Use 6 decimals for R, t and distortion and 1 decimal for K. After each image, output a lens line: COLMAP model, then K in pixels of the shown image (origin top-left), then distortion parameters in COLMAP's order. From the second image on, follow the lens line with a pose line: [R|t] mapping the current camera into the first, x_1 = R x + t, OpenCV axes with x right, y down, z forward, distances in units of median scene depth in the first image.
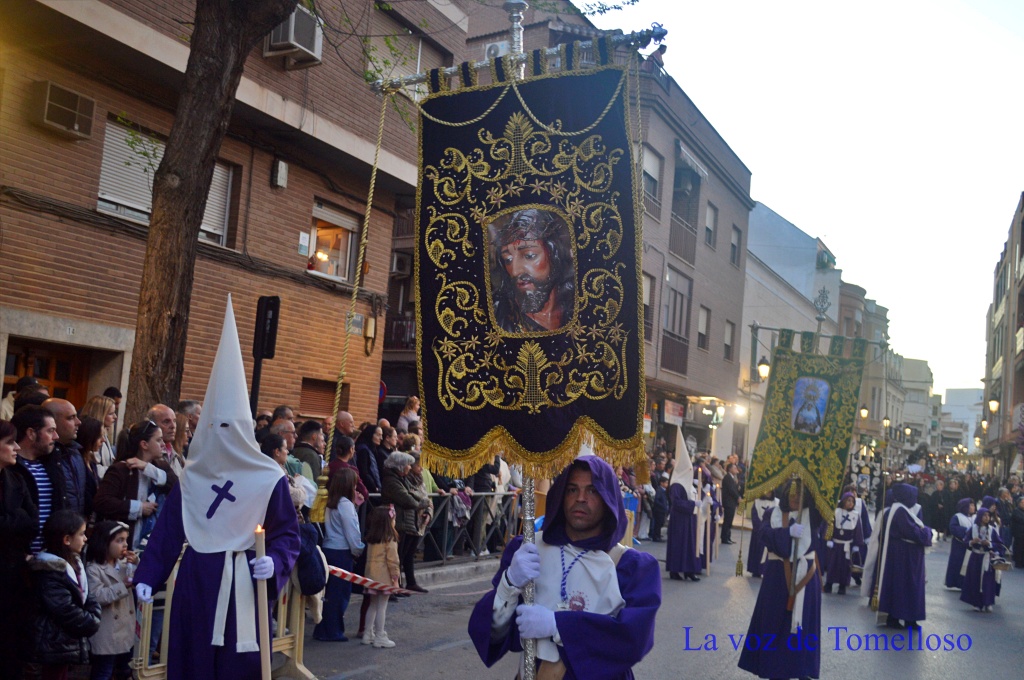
lens RADIAL K [[1144.2, 0, 523.1], [0, 1144.2, 364.8], [0, 0, 1]] dist [-0.008093, 0.000000]
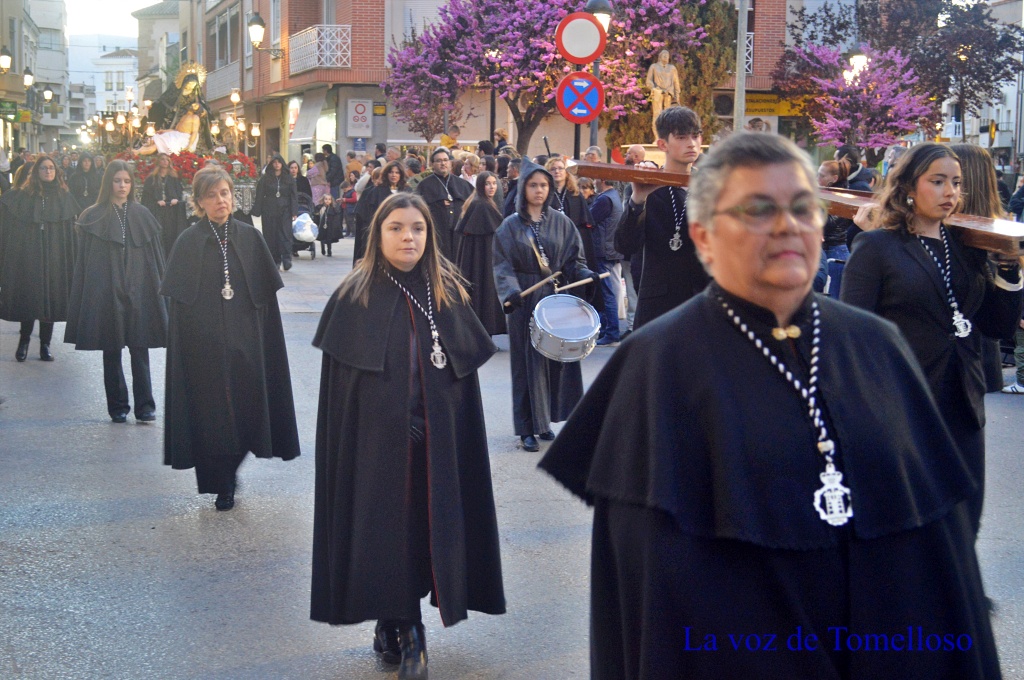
lens RADIAL K [[1615.5, 0, 513.0], [0, 1615.5, 341.2], [0, 0, 1]] dist [-0.013724, 0.000000]
pose [[0.801331, -0.132916, 0.583268, 0.014983], [0.012380, 0.978480, 0.205969, 0.027556], [-0.598093, -0.157828, 0.785732, 0.315304]]
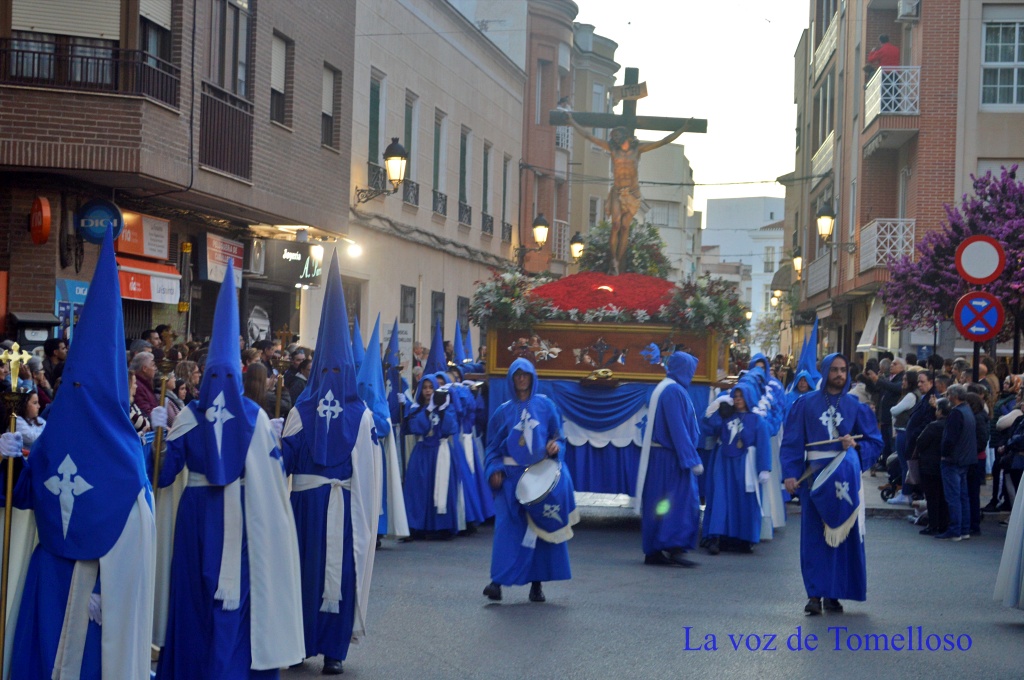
lens RADIAL K [[2311.2, 0, 510.1], [0, 2311.2, 342.7], [0, 0, 1]] dist [0.044892, 0.000000]
pose [[0.962744, -0.046288, 0.266423, -0.010355], [0.026142, 0.996557, 0.078677, 0.003132], [-0.269148, -0.068781, 0.960640, 0.034037]]
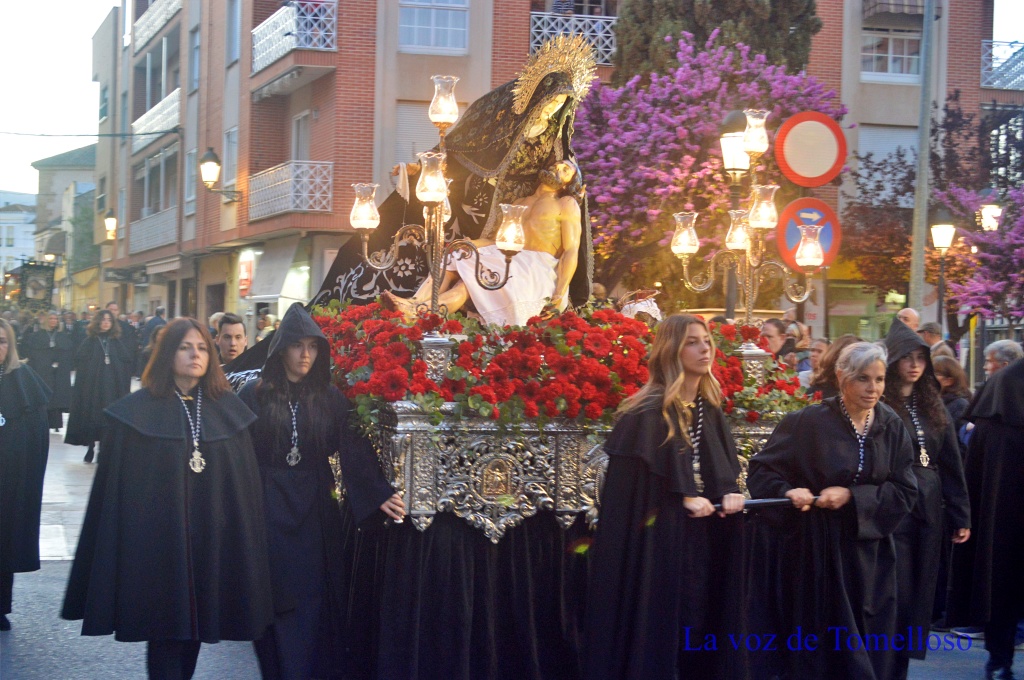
lens RADIAL K [[1615.5, 0, 512.6], [0, 1615.5, 338.2], [0, 0, 1]] dist [-0.013724, 0.000000]
pose [[0.758517, -0.059345, 0.648945, 0.065867], [-0.010494, 0.994603, 0.103221, 0.044045], [-0.651569, -0.085105, 0.753801, 0.490875]]
